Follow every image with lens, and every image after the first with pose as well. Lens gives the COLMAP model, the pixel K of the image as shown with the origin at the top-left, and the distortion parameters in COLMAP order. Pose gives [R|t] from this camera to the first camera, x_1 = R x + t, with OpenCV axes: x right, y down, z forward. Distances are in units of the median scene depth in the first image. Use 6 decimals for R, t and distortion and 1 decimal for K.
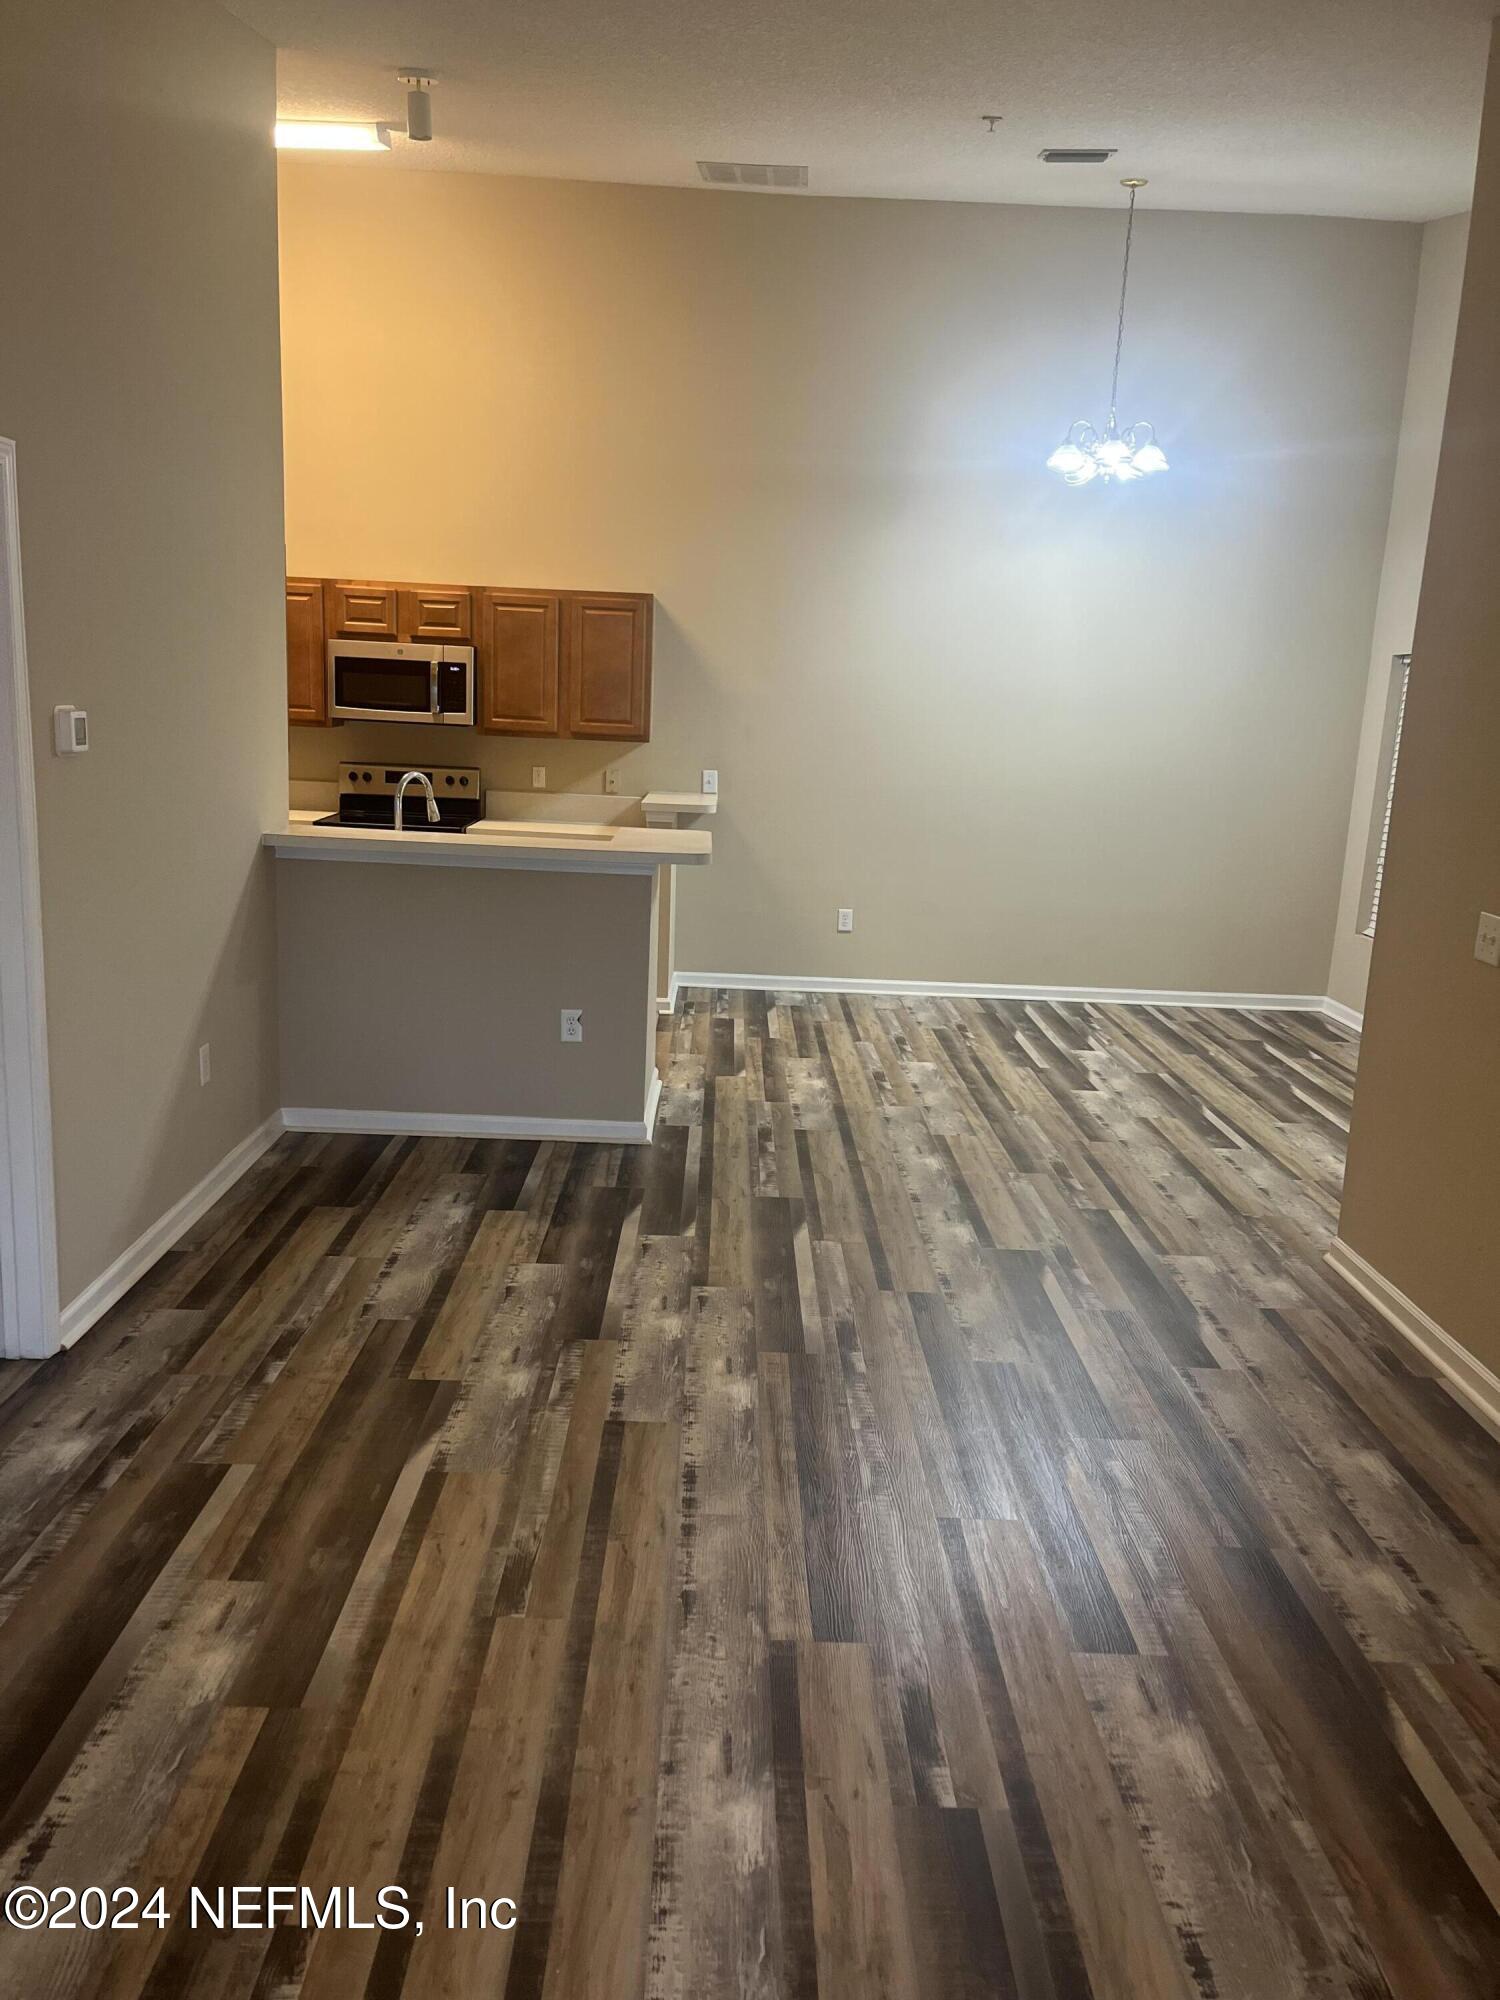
lens RADIAL K [[1521.8, 0, 762.5], [0, 1521.8, 1005.7], [0, 0, 1]] dist [0.044011, -0.050754]
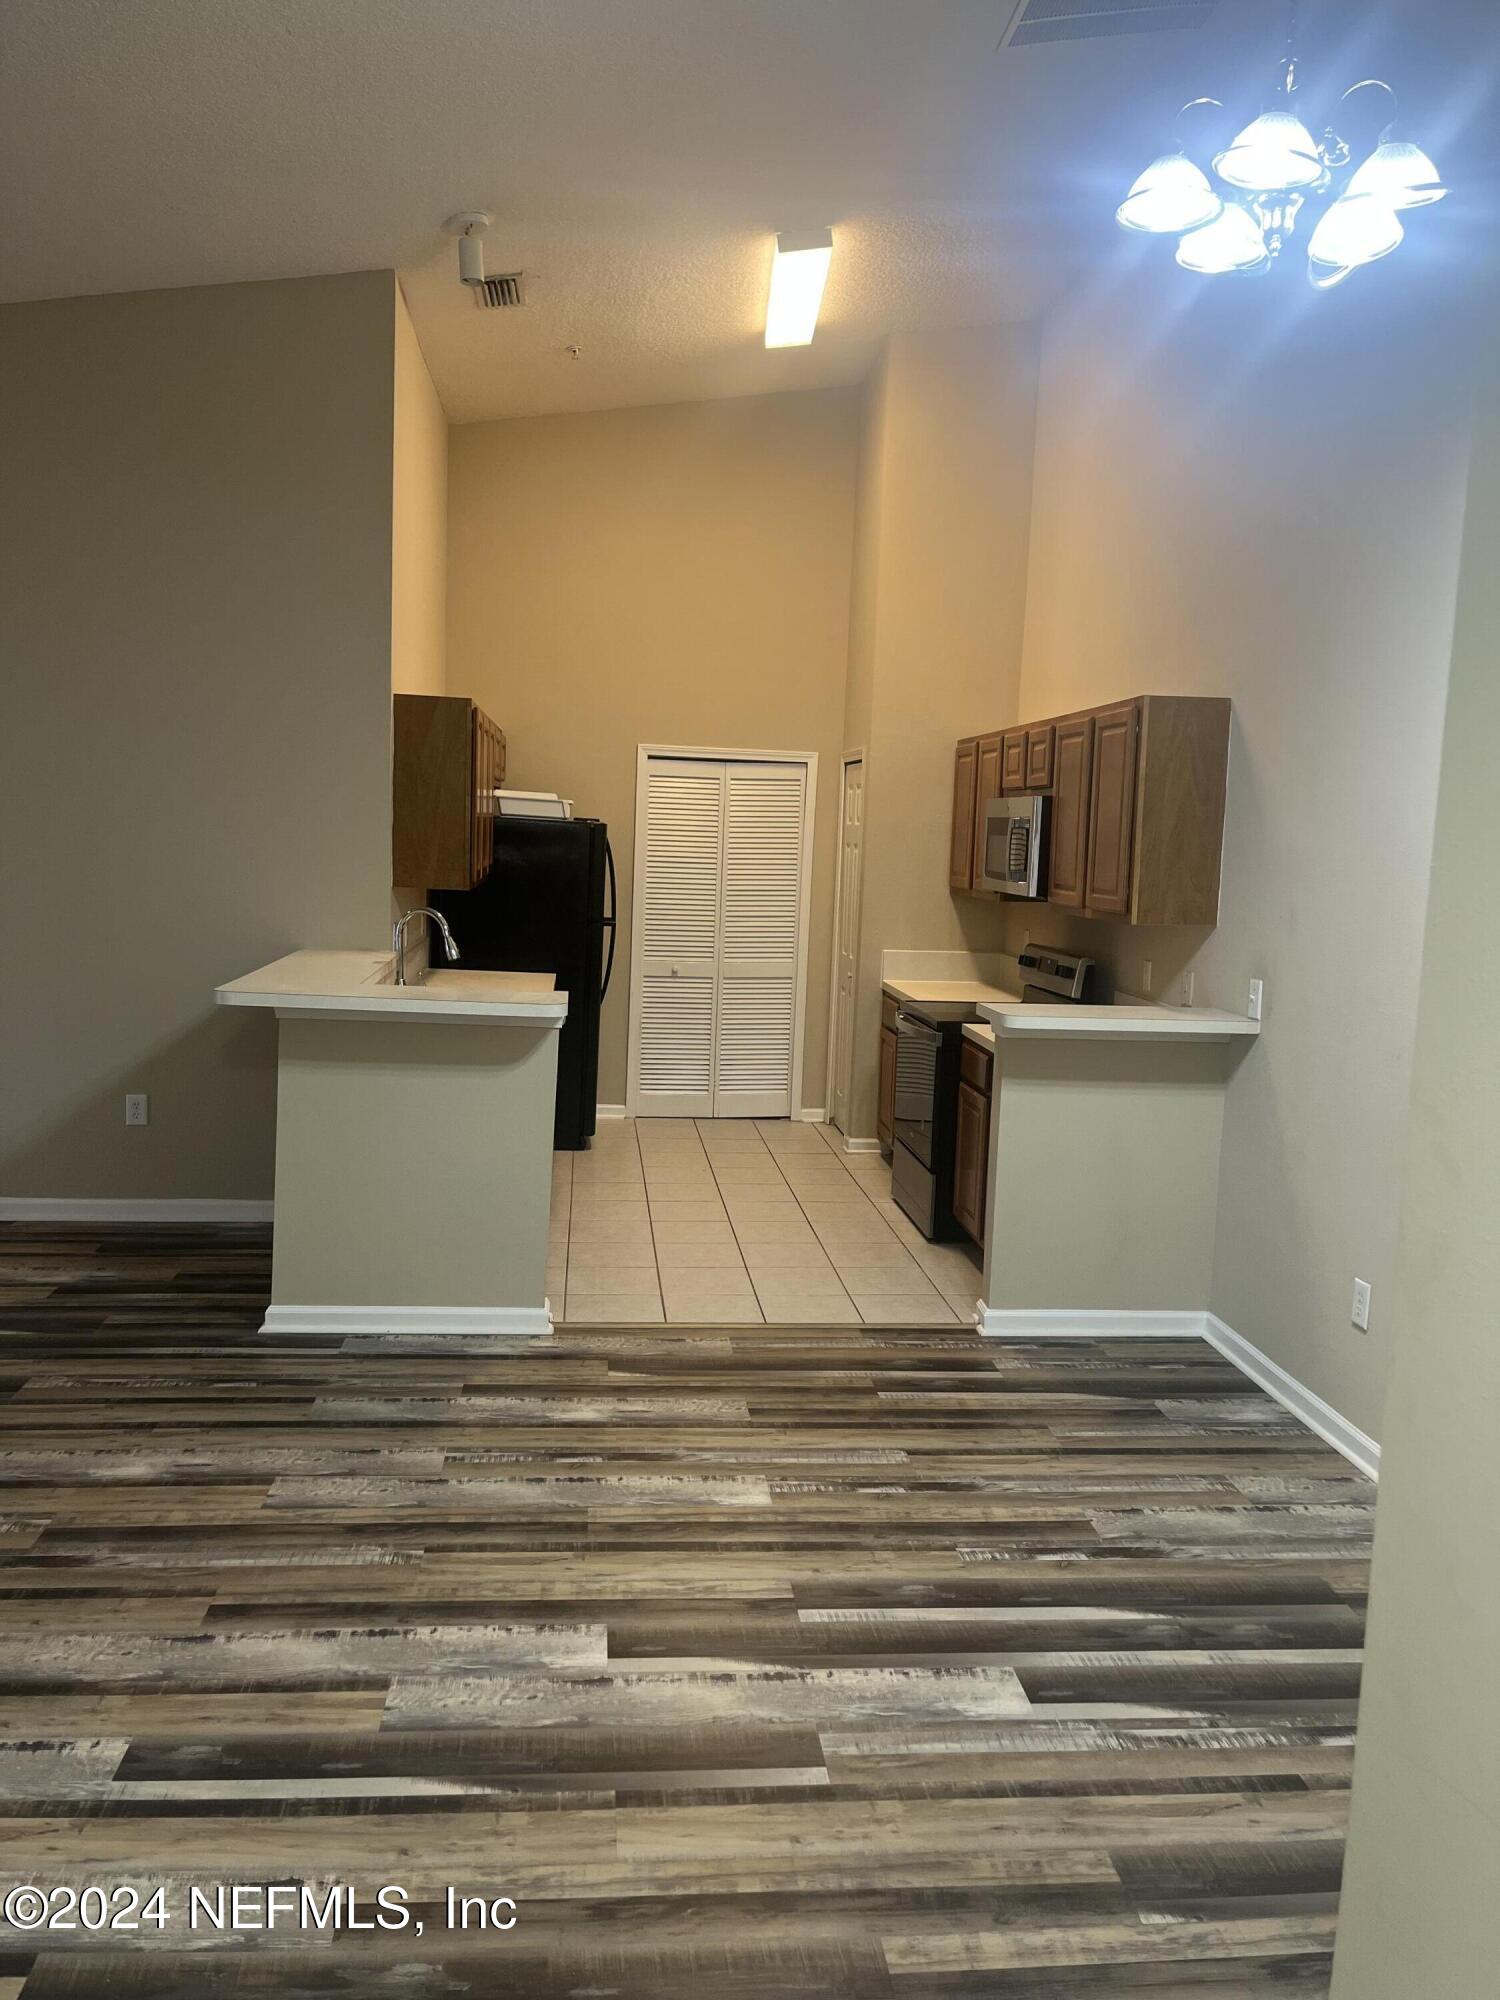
lens RADIAL K [[1521.8, 0, 762.5], [0, 1521.8, 1005.7], [0, 0, 1]] dist [0.044011, -0.050754]
pose [[0.086958, 0.073138, -0.993524, 0.917969], [-0.236927, 0.970205, 0.050685, -0.229204], [0.967628, 0.230985, 0.101696, 1.327424]]
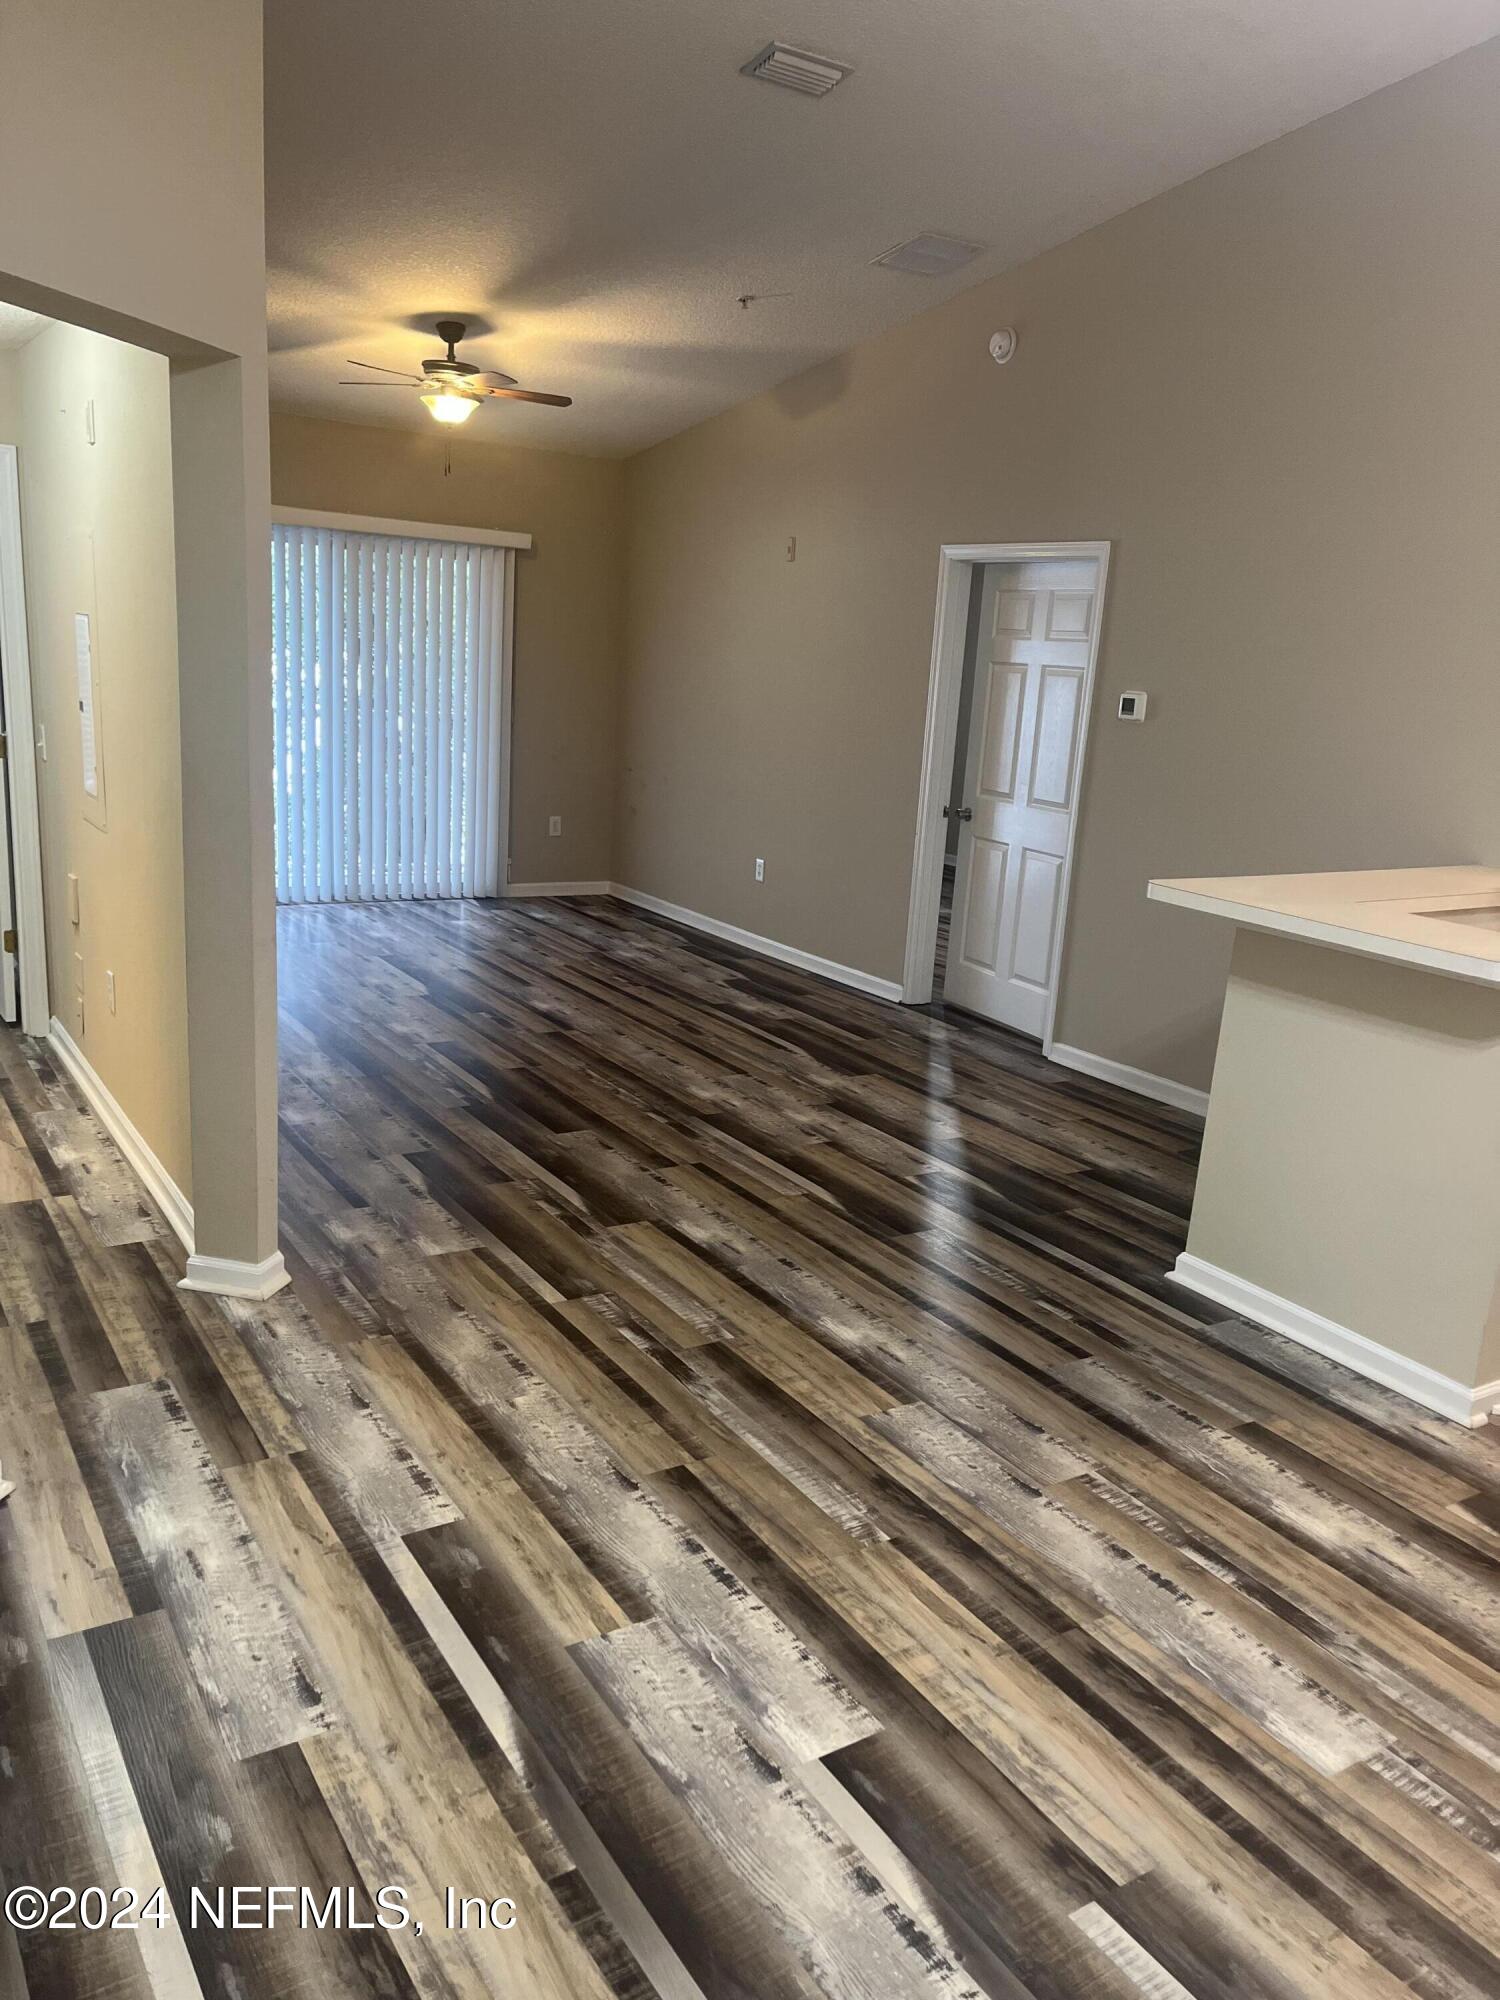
lens RADIAL K [[1521.8, 0, 762.5], [0, 1521.8, 1005.7], [0, 0, 1]] dist [0.044011, -0.050754]
pose [[-0.847212, 0.023680, -0.530727, 0.571871], [-0.204775, 0.907254, 0.367366, -0.309927], [0.490204, 0.419917, -0.763787, 1.651813]]
